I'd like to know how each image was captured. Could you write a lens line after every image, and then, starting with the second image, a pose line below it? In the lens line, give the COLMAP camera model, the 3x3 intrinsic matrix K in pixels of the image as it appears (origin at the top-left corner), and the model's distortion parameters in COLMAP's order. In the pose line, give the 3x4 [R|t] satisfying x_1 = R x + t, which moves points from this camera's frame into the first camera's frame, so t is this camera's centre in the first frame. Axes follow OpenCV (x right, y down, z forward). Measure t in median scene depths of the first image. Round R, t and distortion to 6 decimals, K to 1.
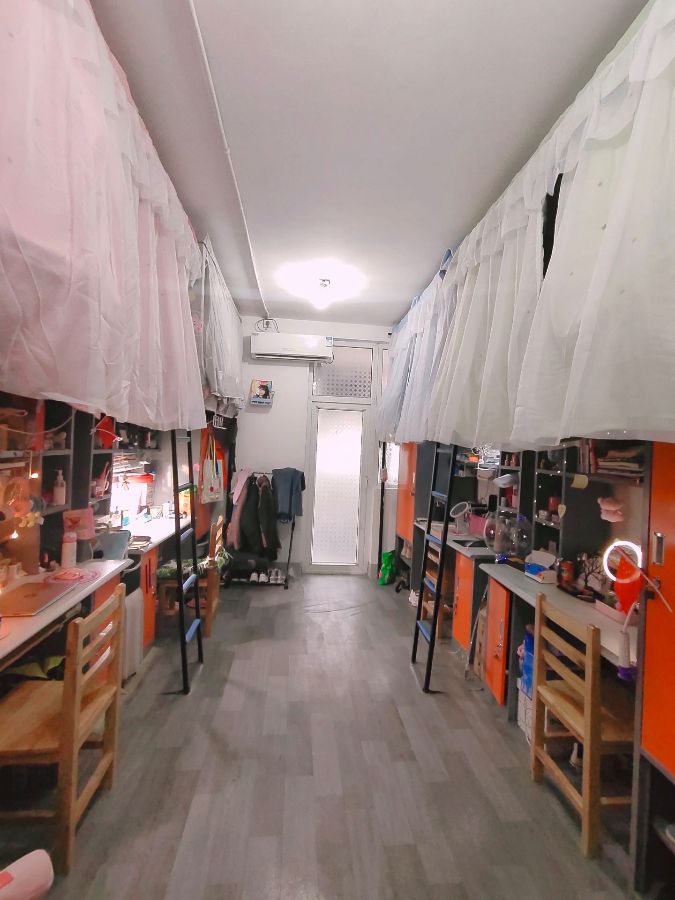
lens RADIAL K [[360.9, 0, 339.0], [0, 360.9, 435.1], [0, 0, 1]] dist [-0.028663, 0.010261]
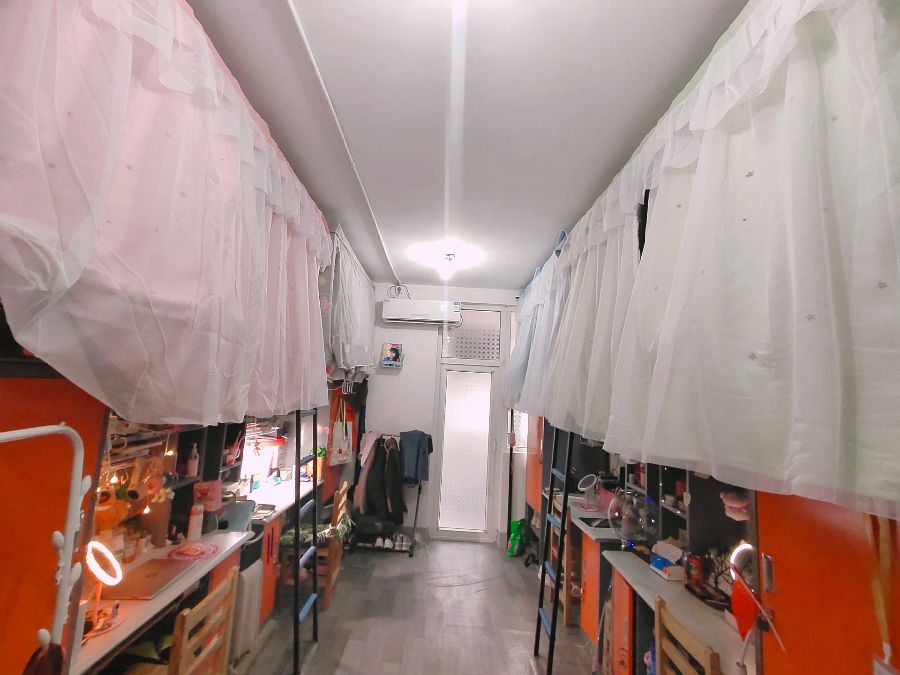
lens RADIAL K [[360.9, 0, 450.0], [0, 360.9, 337.5], [0, 0, 1]] dist [-0.028663, 0.010261]
pose [[0.996280, 0.000160, -0.086178, 0.065747], [-0.009899, 0.993593, -0.112587, -0.086346], [0.085608, 0.113021, 0.989898, -0.031956]]
